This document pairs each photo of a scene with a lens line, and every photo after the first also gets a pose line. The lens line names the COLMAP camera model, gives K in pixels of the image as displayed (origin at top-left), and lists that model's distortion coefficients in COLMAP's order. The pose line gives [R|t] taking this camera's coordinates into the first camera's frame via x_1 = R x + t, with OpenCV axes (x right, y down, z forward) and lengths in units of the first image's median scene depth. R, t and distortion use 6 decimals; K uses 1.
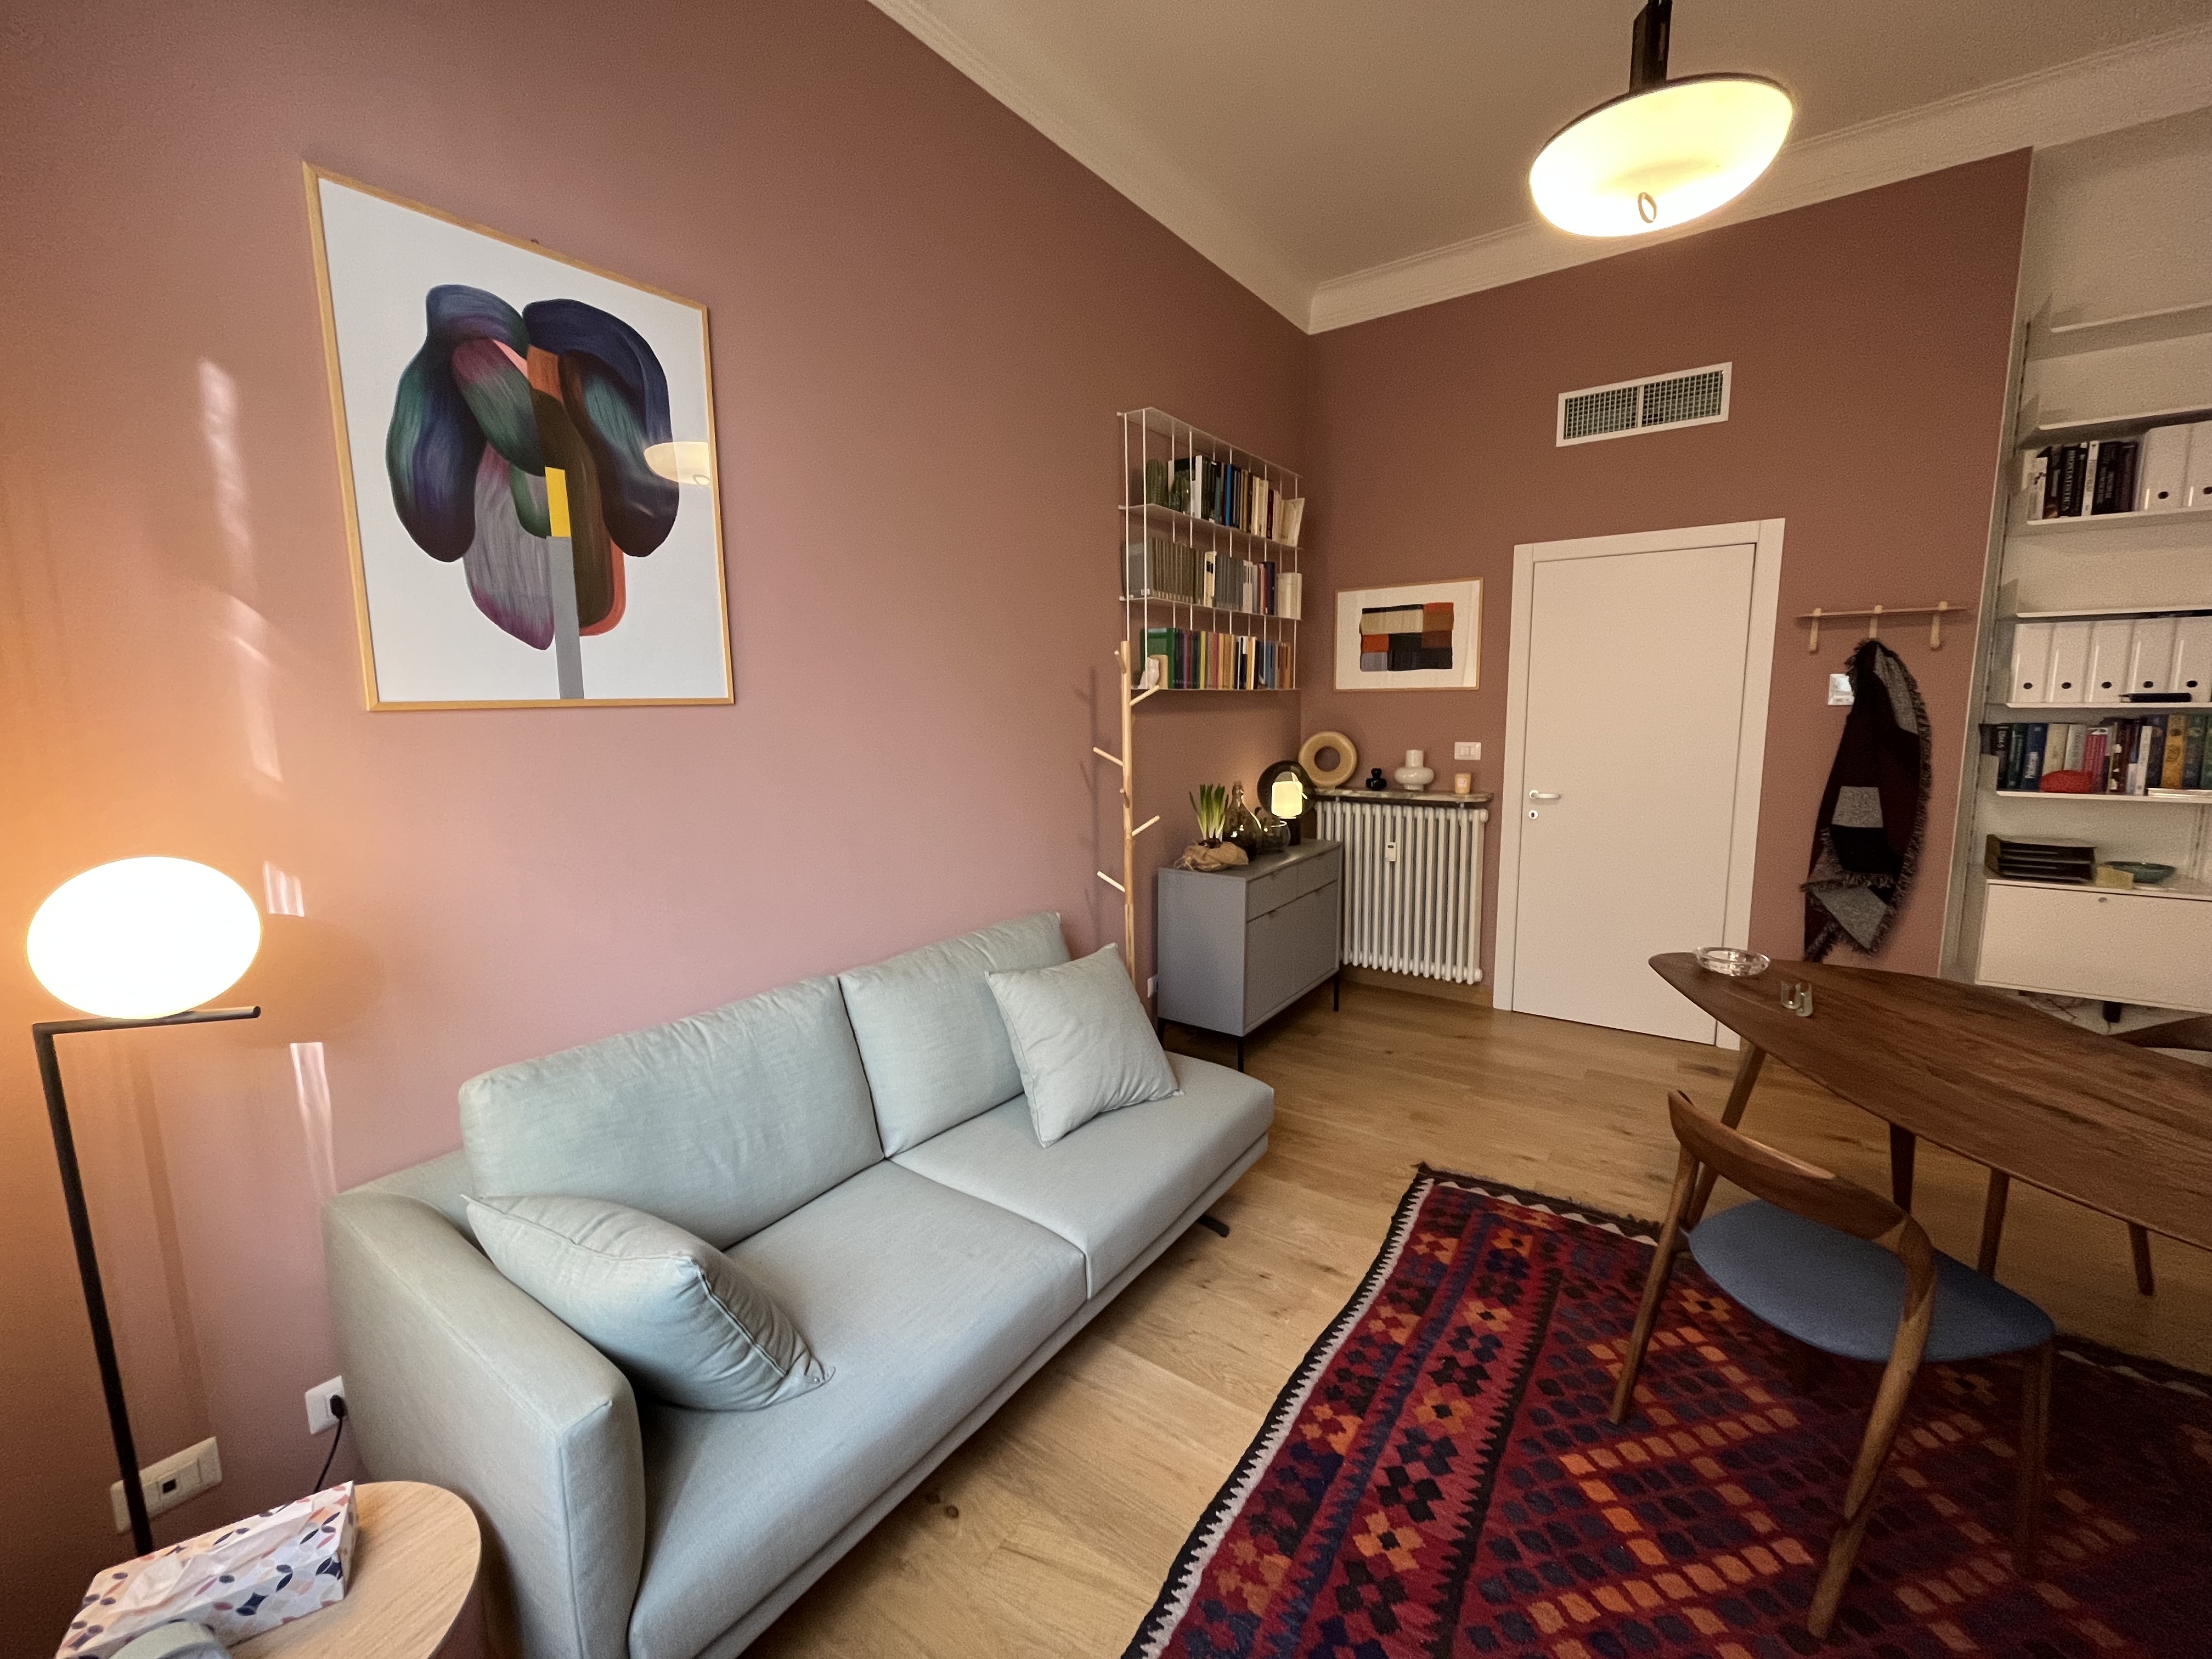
lens RADIAL K [[900.1, 0, 1102.1], [0, 900.1, 820.4], [0, 0, 1]] dist [-0.000818, -0.000623]
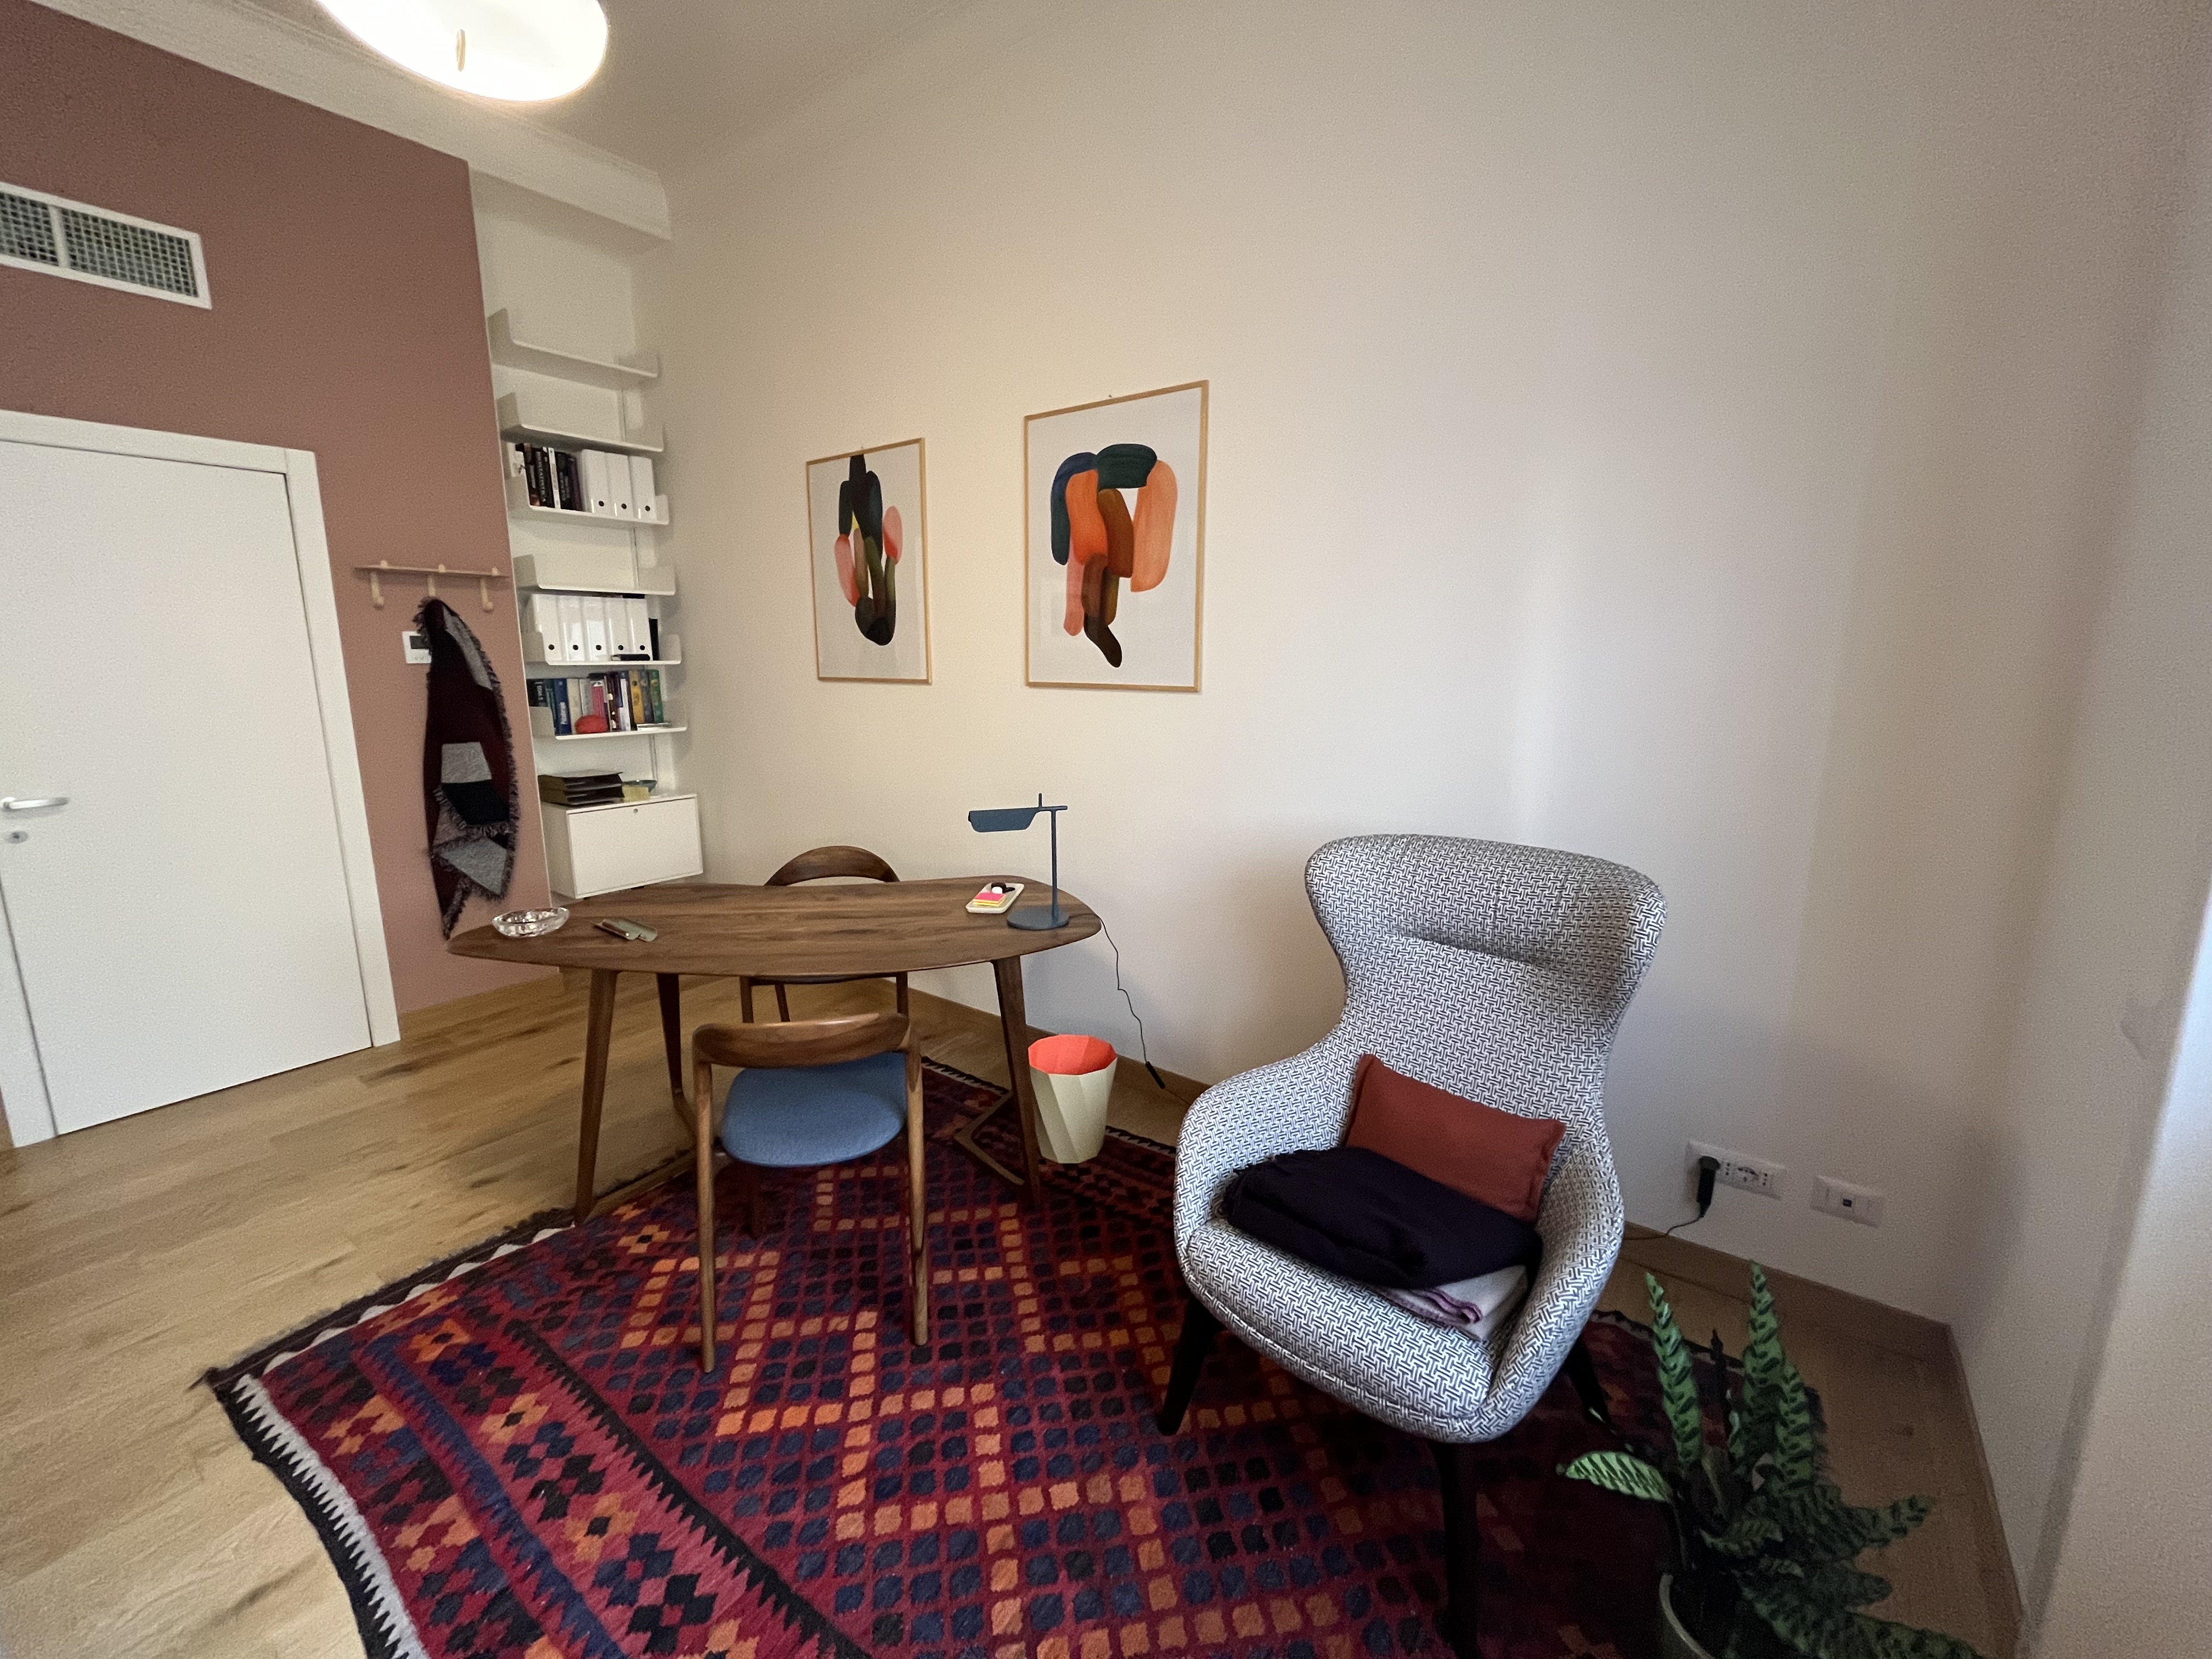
lens RADIAL K [[900.1, 0, 1102.1], [0, 900.1, 820.4], [0, 0, 1]] dist [-0.000818, -0.000623]
pose [[0.017342, -0.166918, 0.985818, -0.253017], [0.137006, 0.977063, 0.163025, -0.027205], [-0.990418, 0.132236, 0.039813, 0.364311]]
